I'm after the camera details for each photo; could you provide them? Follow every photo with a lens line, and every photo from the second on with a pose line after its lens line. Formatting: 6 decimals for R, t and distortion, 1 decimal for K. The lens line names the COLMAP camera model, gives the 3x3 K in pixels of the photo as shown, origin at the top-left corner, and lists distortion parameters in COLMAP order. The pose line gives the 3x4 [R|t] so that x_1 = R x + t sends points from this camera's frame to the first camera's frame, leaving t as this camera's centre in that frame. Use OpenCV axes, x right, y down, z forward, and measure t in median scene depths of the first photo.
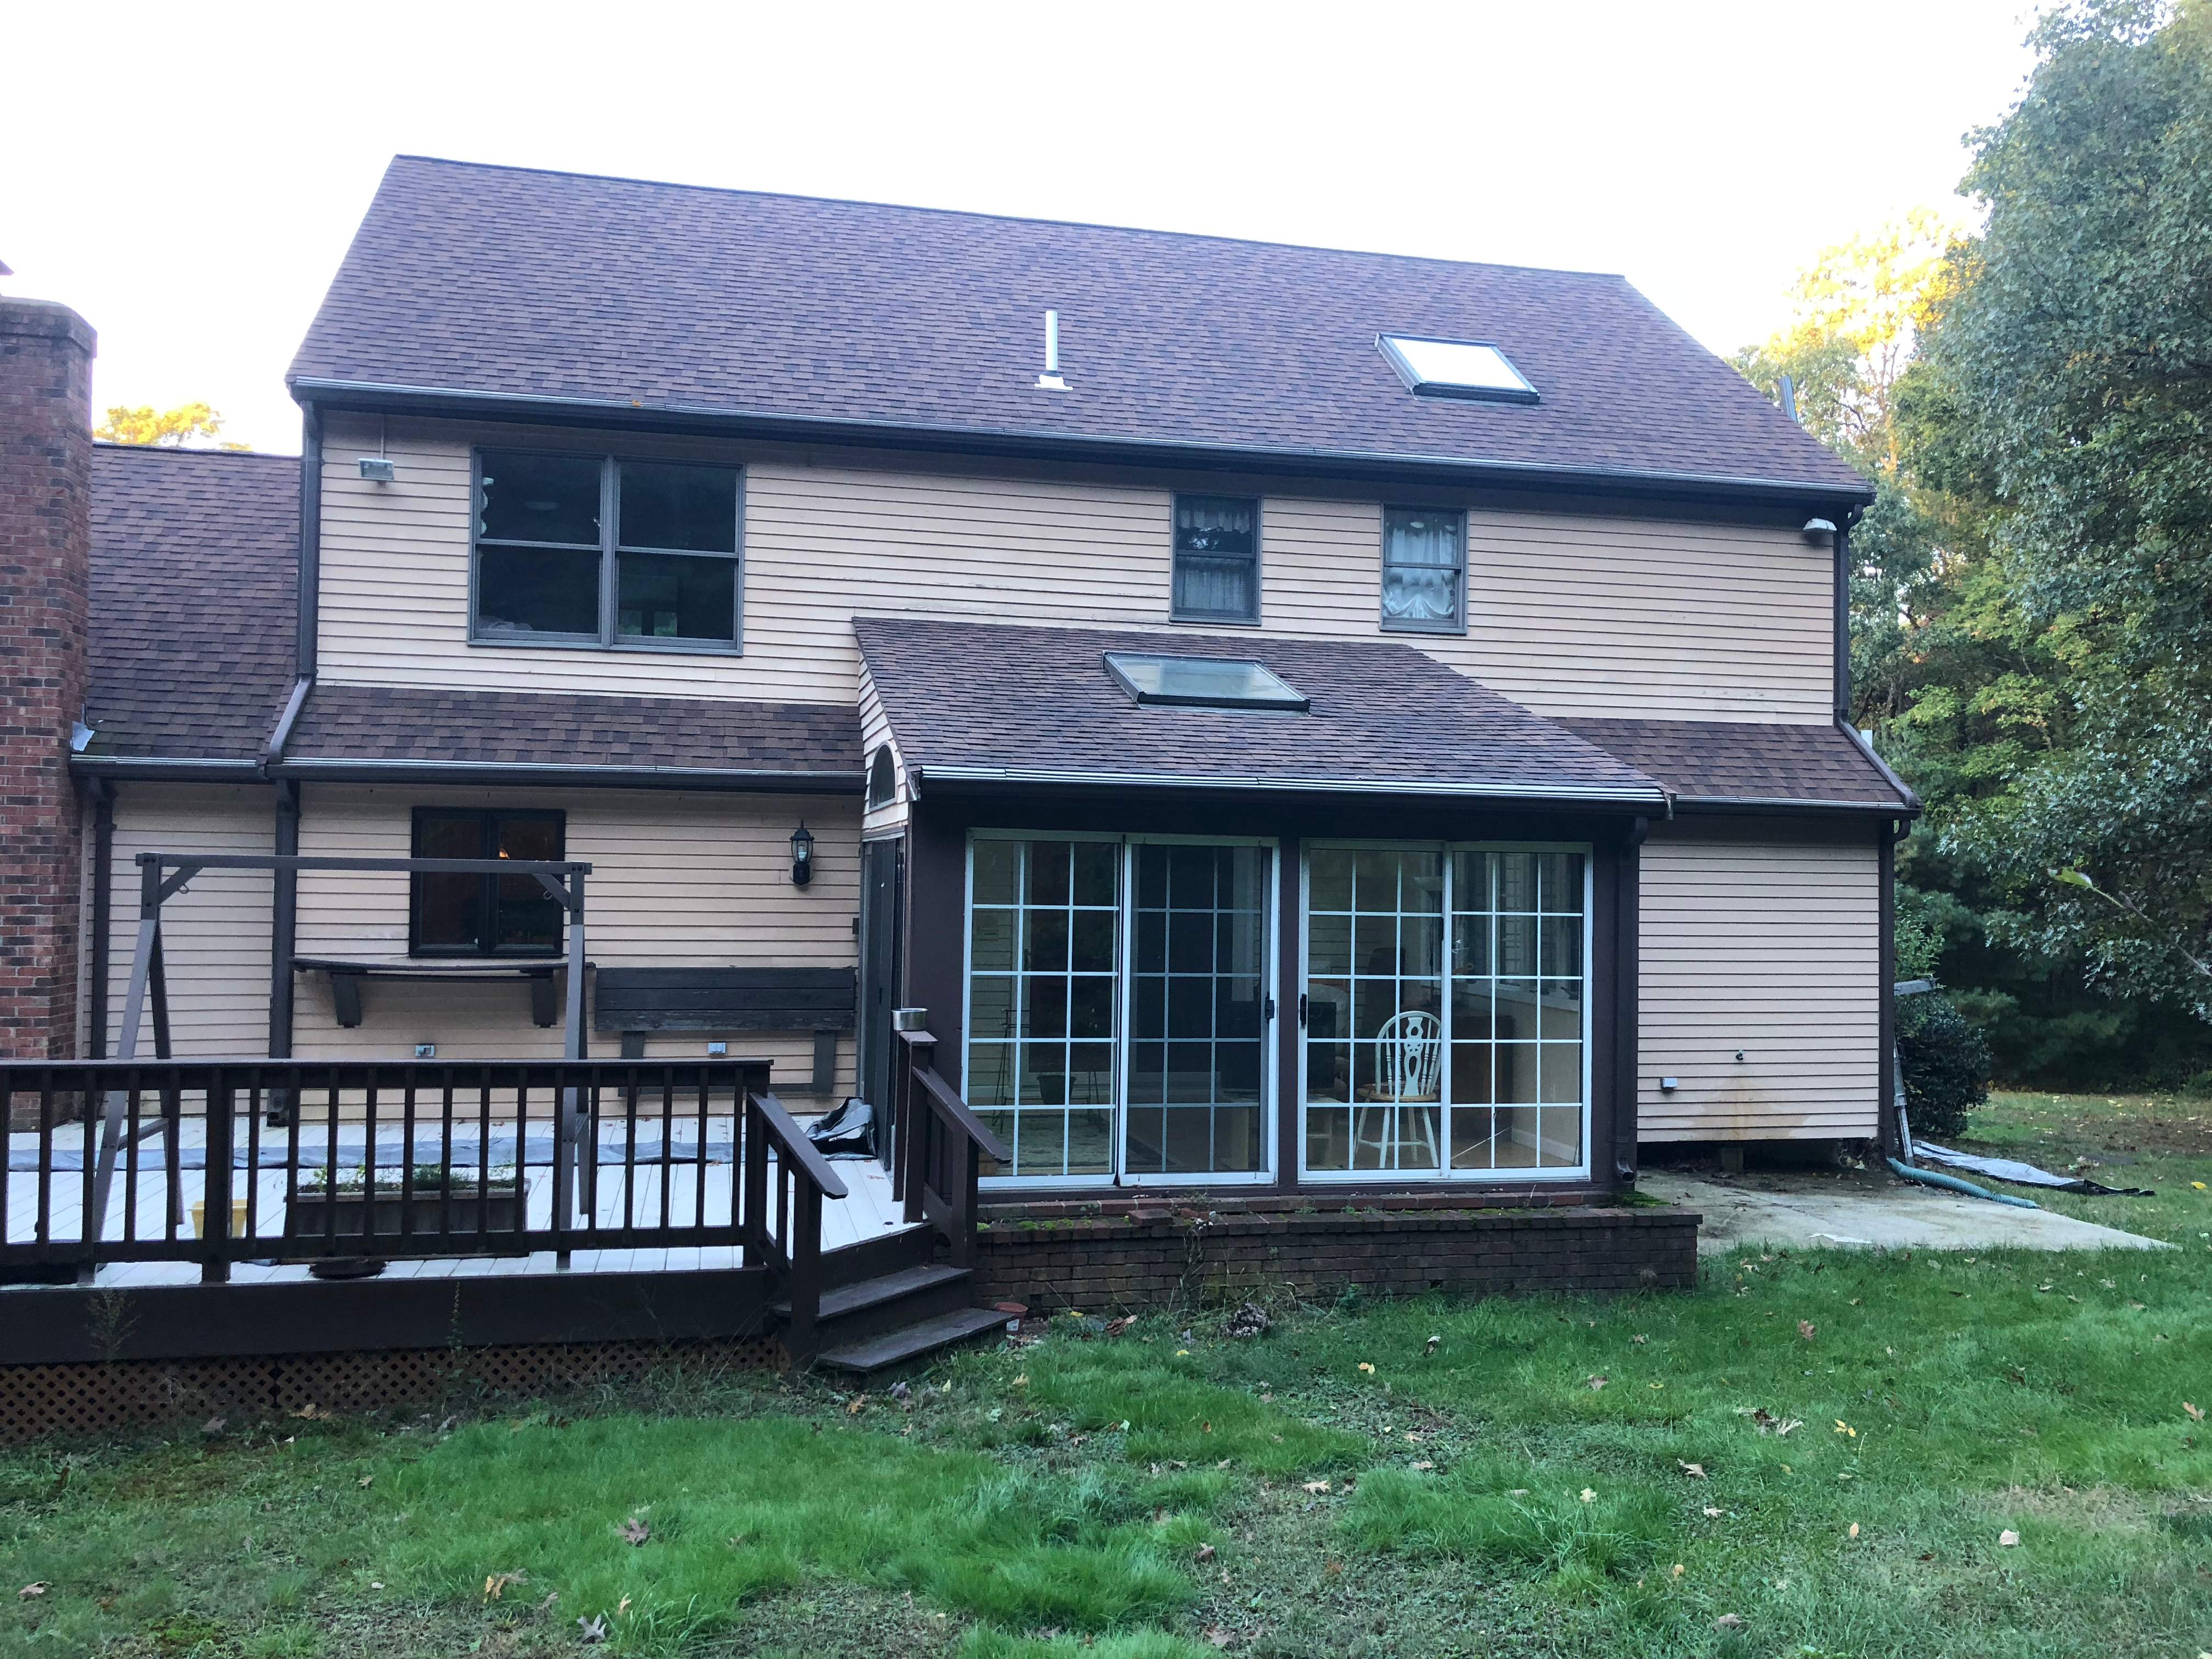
lens RADIAL K [[1804.3, 0, 1109.0], [0, 1804.3, 849.0], [0, 0, 1]] dist [0.072370, -0.090765]
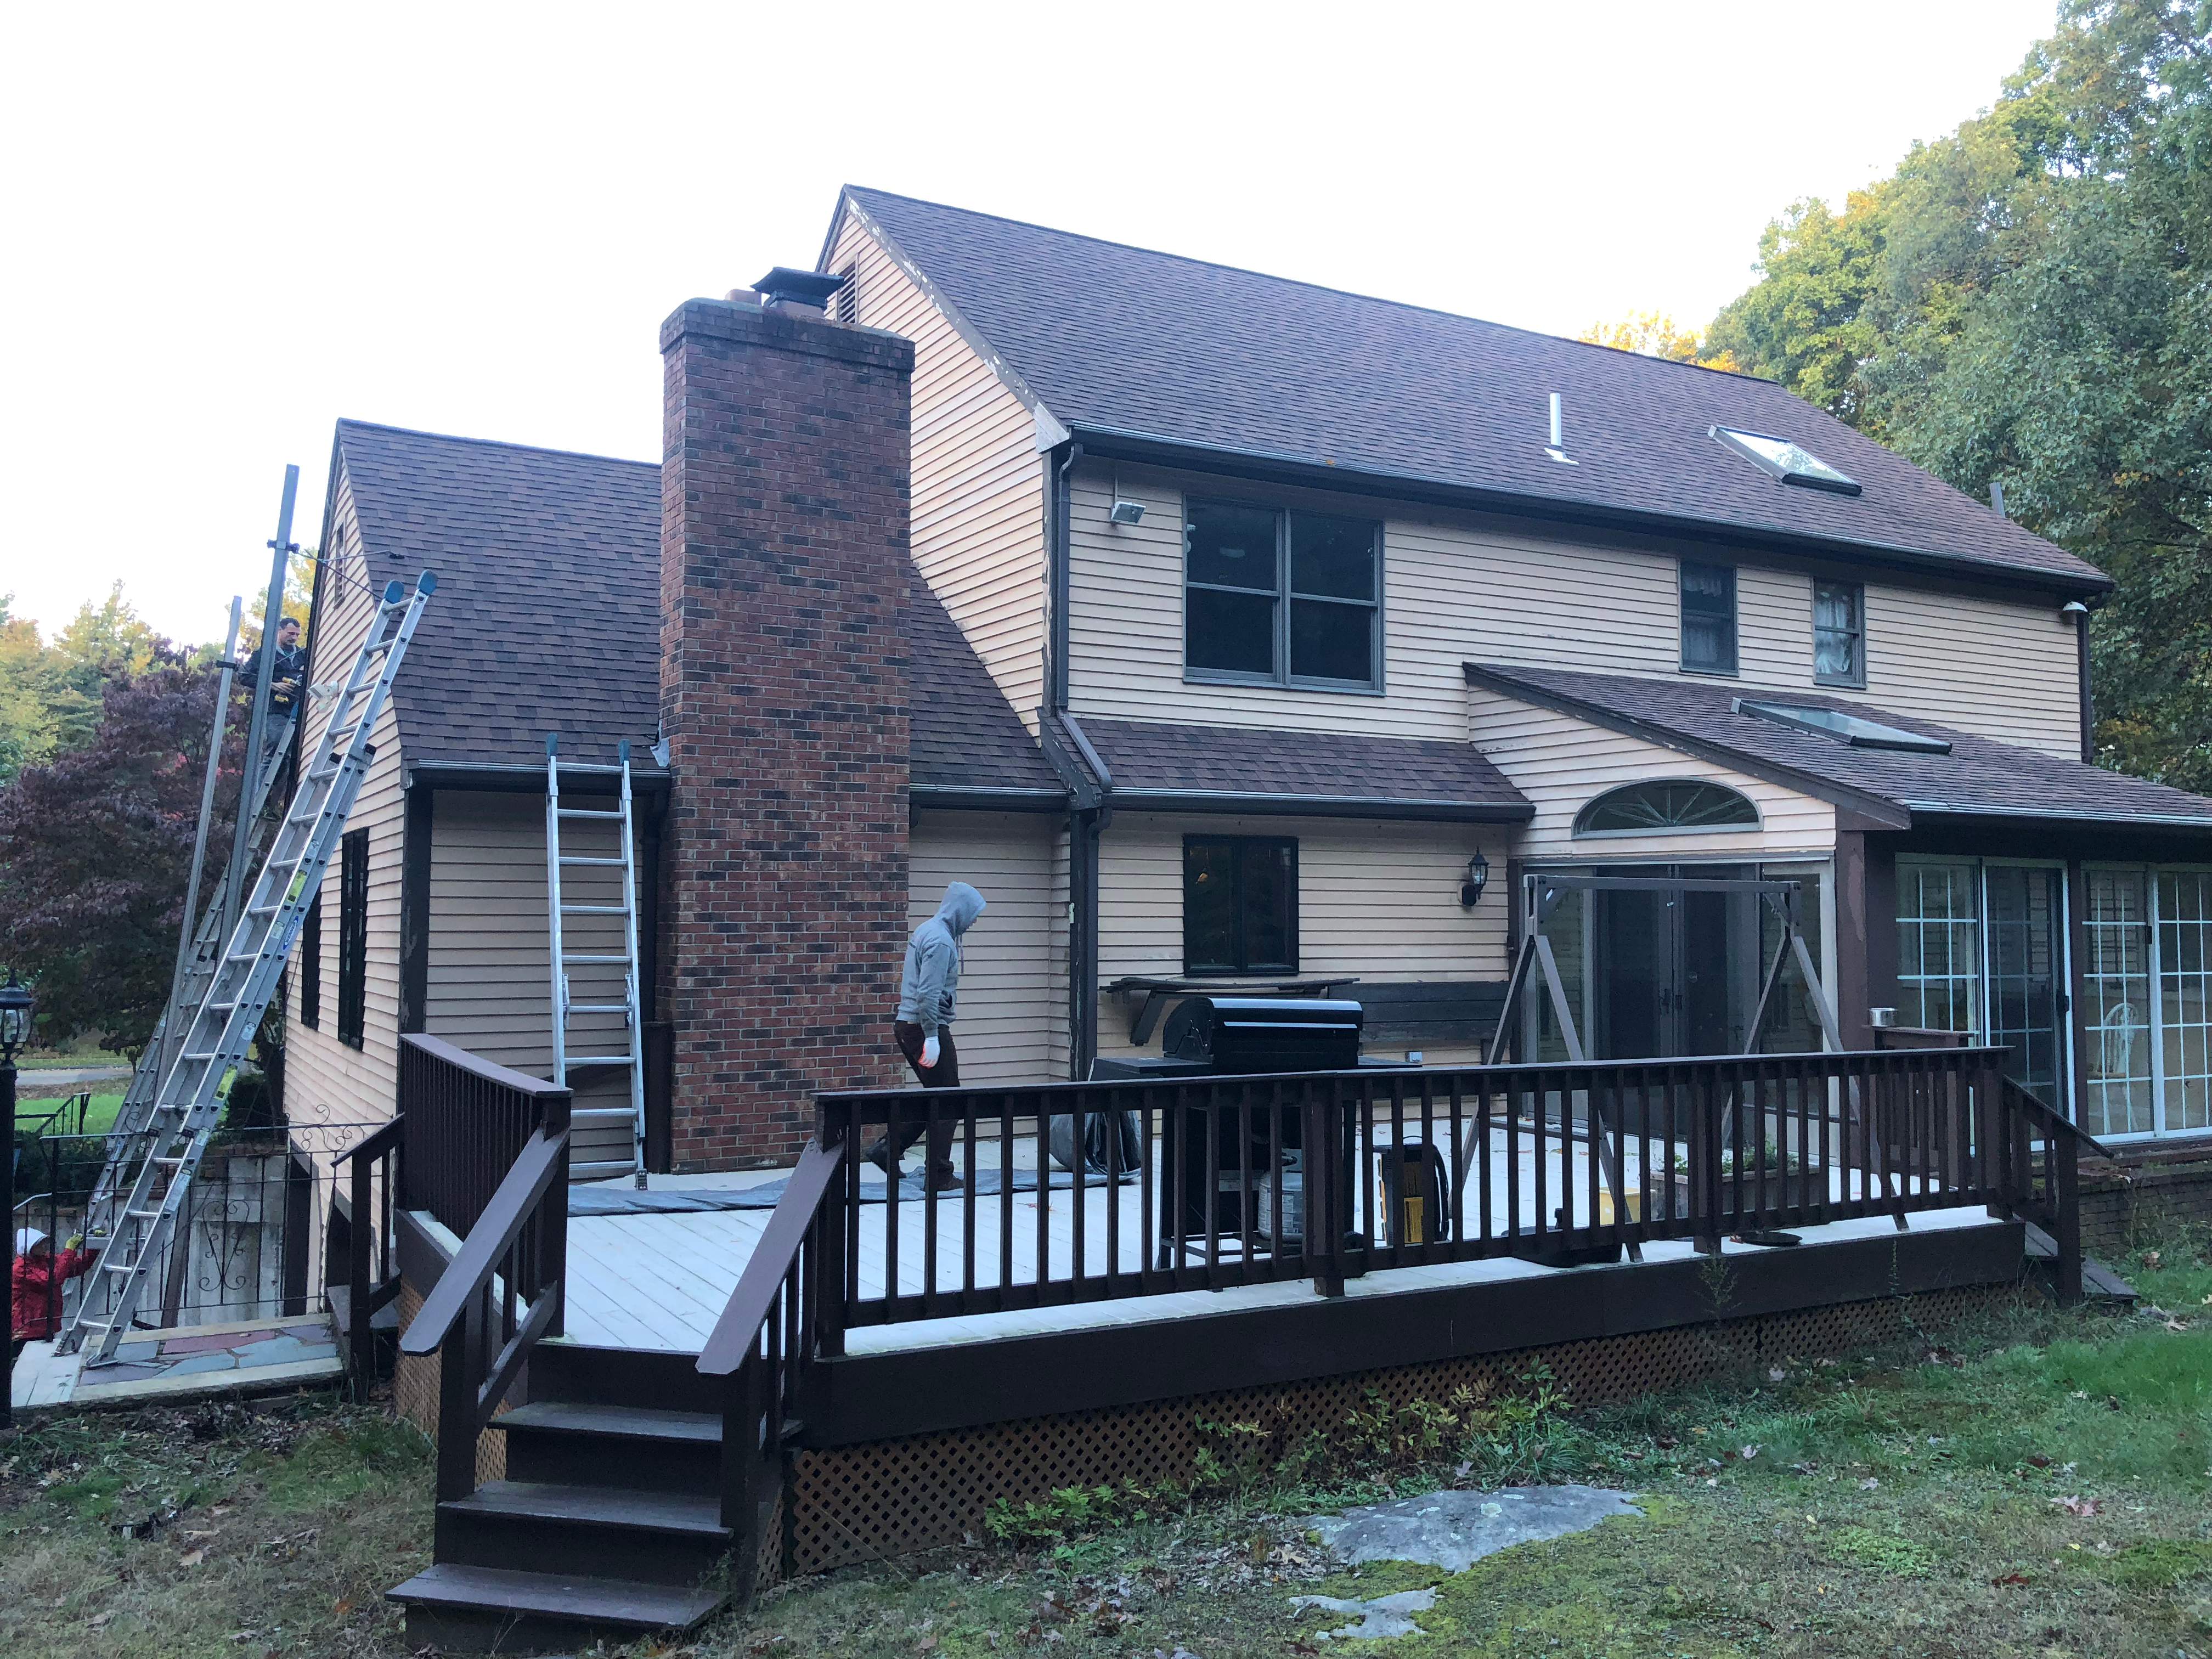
lens RADIAL K [[1804.3, 0, 1112.4], [0, 1804.3, 833.3], [0, 0, 1]] dist [0.072370, -0.090765]
pose [[0.958730, 0.001538, 0.284313, -0.688061], [0.005903, 0.999662, -0.025314, 0.002241], [-0.284256, 0.025947, 0.958397, 0.011083]]
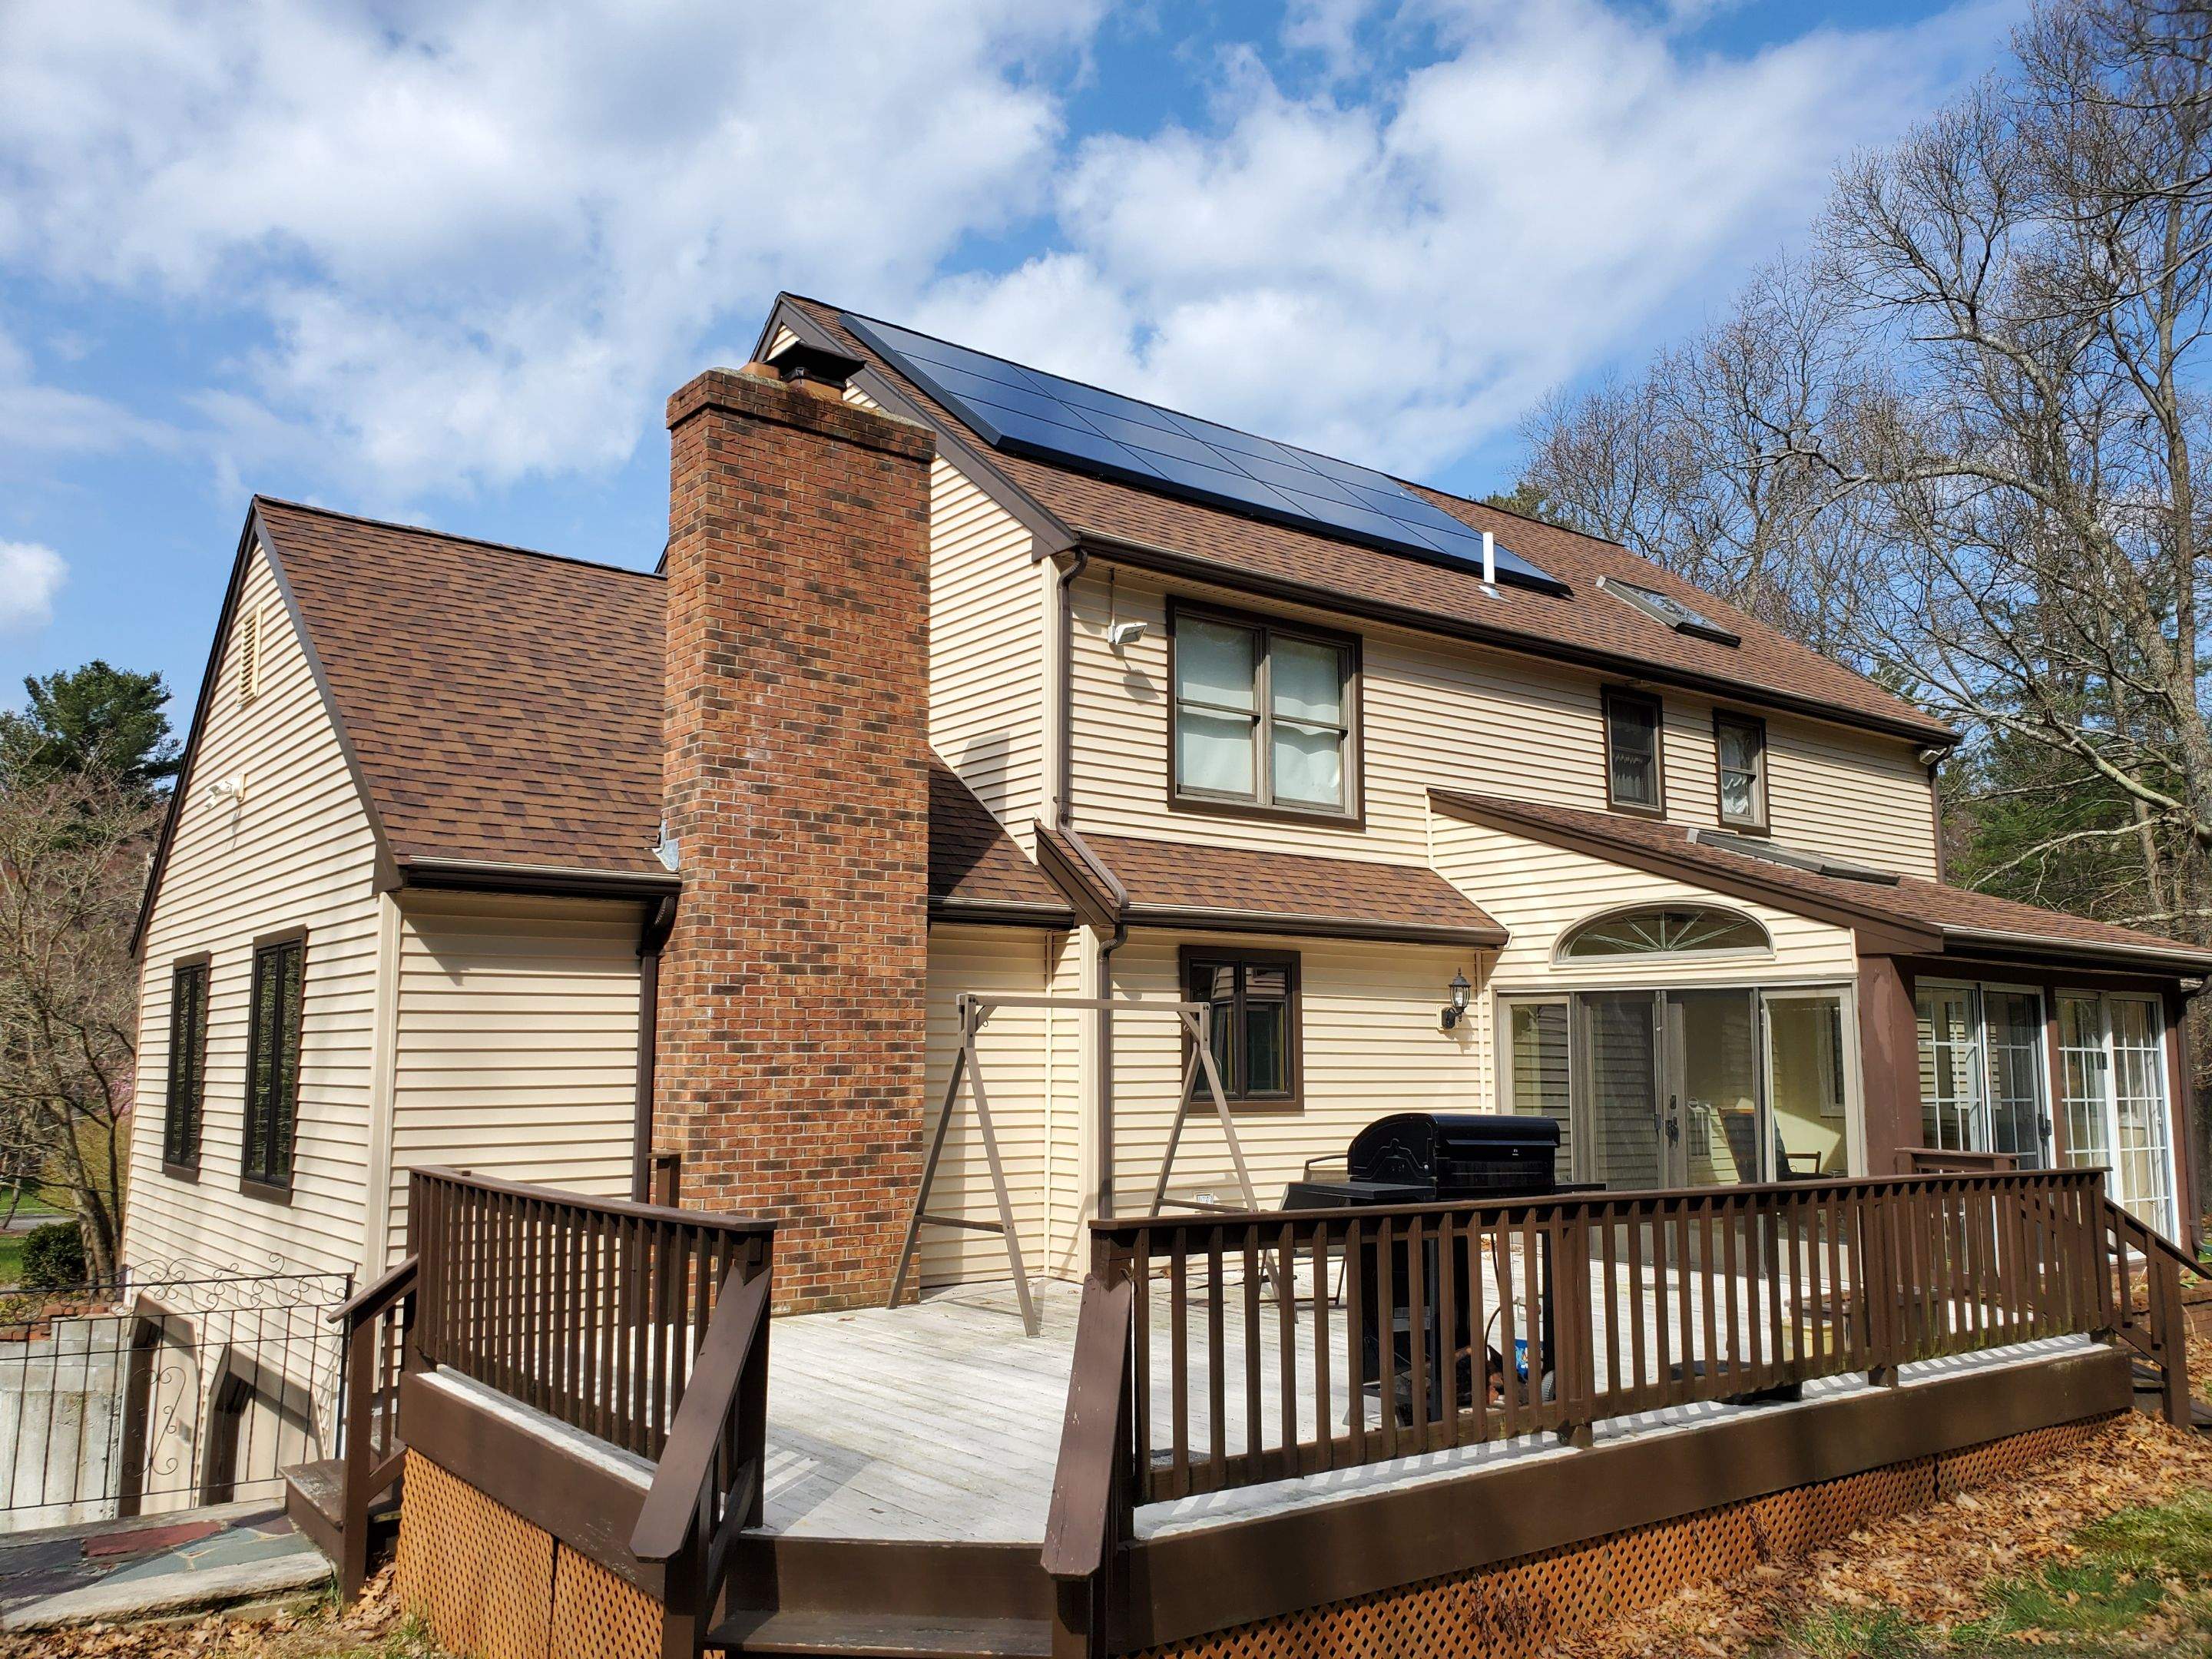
lens RADIAL K [[1718.8, 0, 1090.1], [0, 1718.8, 875.0], [0, 0, 1]] dist [0.073117, -0.045557]
pose [[0.909540, 0.033116, 0.414294, -0.794451], [0.003817, 0.996113, -0.088004, 0.016232], [-0.415598, 0.081624, 0.905878, 0.145840]]
